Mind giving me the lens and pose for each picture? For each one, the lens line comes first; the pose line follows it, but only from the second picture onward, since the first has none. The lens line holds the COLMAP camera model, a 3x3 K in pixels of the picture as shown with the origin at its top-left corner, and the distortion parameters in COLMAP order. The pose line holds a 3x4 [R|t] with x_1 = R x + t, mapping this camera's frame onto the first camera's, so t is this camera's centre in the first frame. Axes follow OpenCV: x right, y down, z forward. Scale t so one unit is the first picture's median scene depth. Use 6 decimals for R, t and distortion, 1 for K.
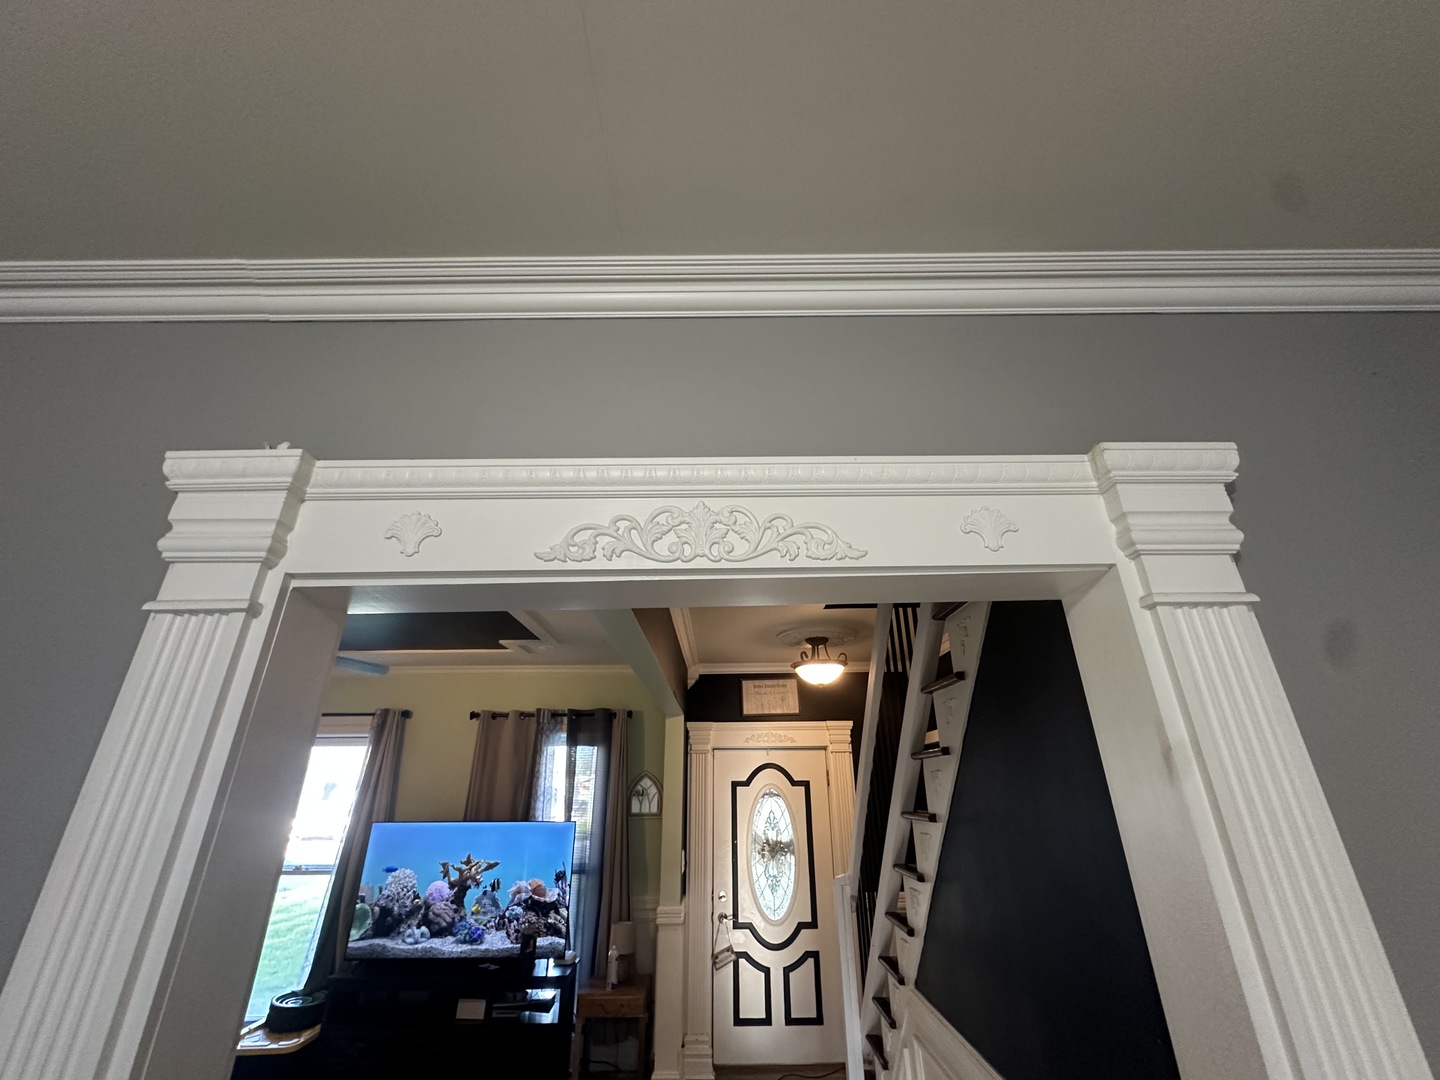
lens RADIAL K [[577.1, 0, 705.9], [0, 577.1, 548.4], [0, 0, 1]] dist [-0.002983, -0.000175]
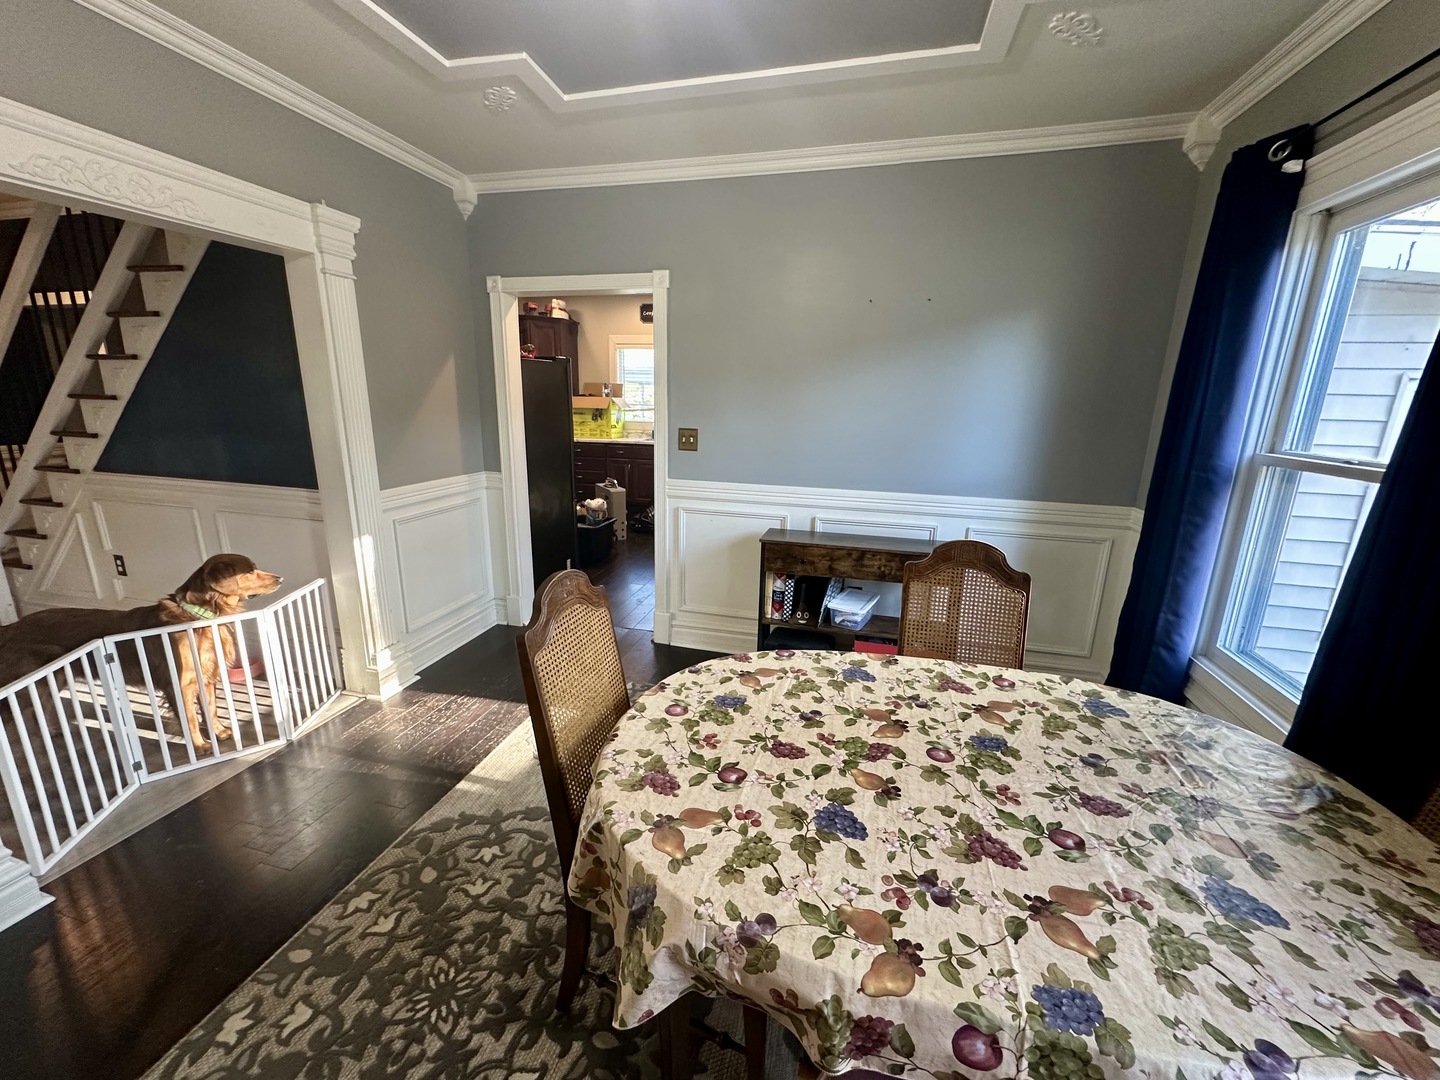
lens RADIAL K [[577.1, 0, 720.7], [0, 577.1, 536.6], [0, 0, 1]] dist [-0.002983, -0.000175]
pose [[0.223226, -0.228834, 0.947526, -1.712945], [-0.395260, 0.867304, 0.302579, -0.390262], [-0.891033, -0.442062, 0.103156, -1.548012]]
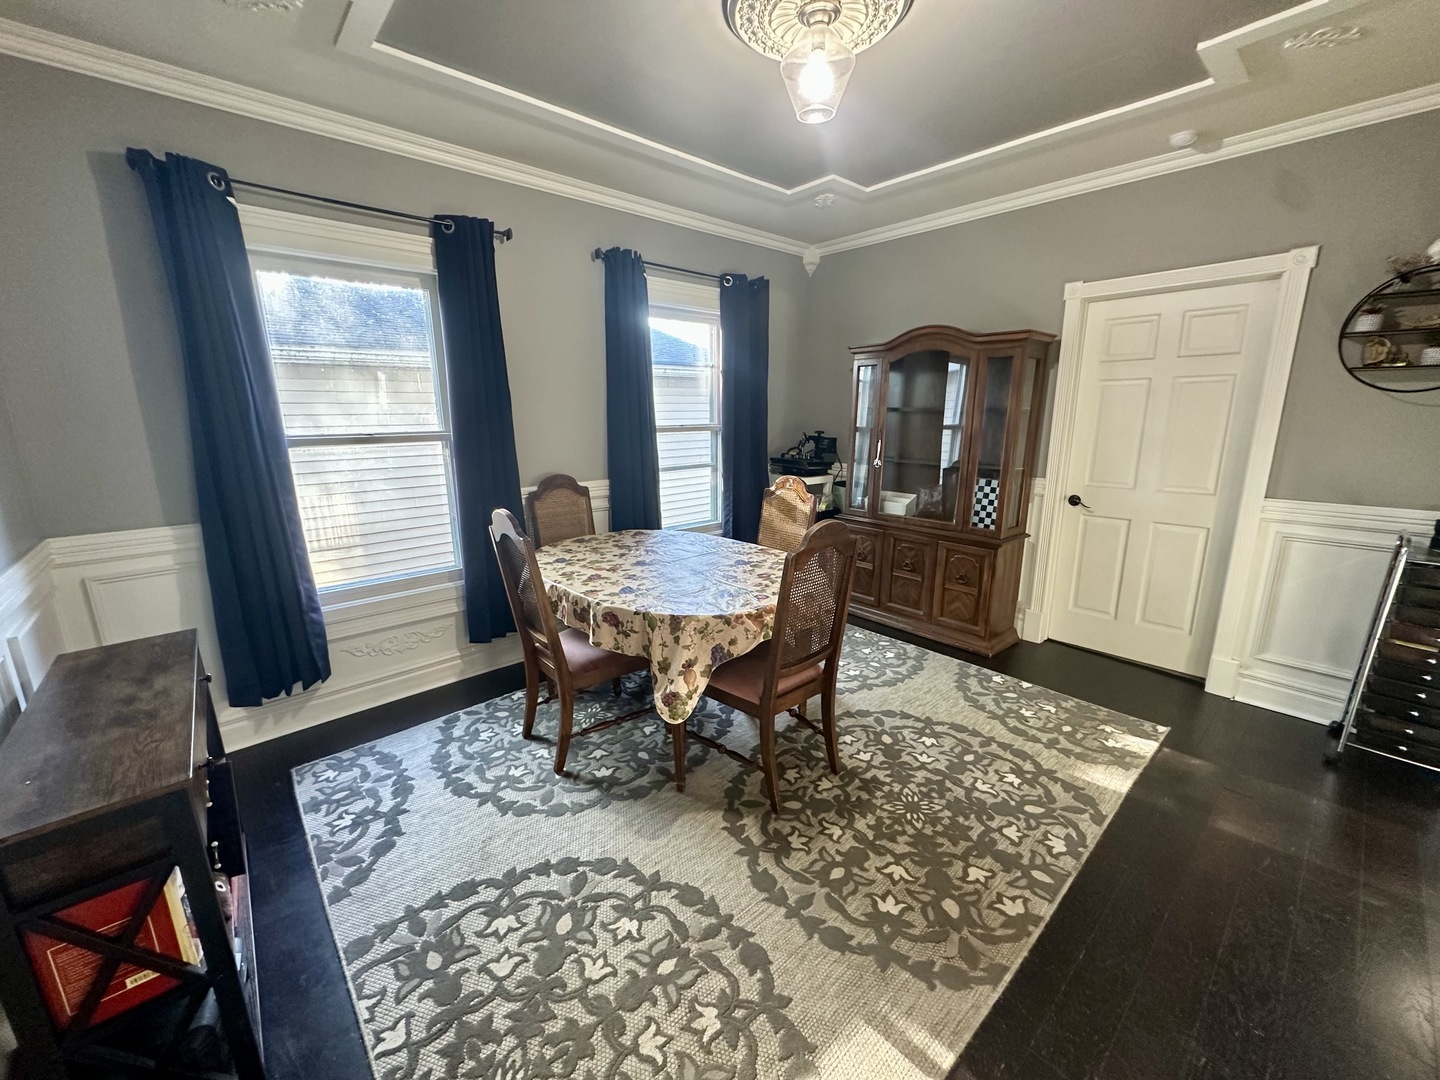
lens RADIAL K [[577.1, 0, 720.6], [0, 577.1, 541.6], [0, 0, 1]] dist [-0.002983, -0.000175]
pose [[-0.729239, 0.158052, -0.665755, 1.337063], [0.270995, 0.960112, -0.068903, 0.430227], [0.628309, -0.230663, -0.742982, 0.264849]]
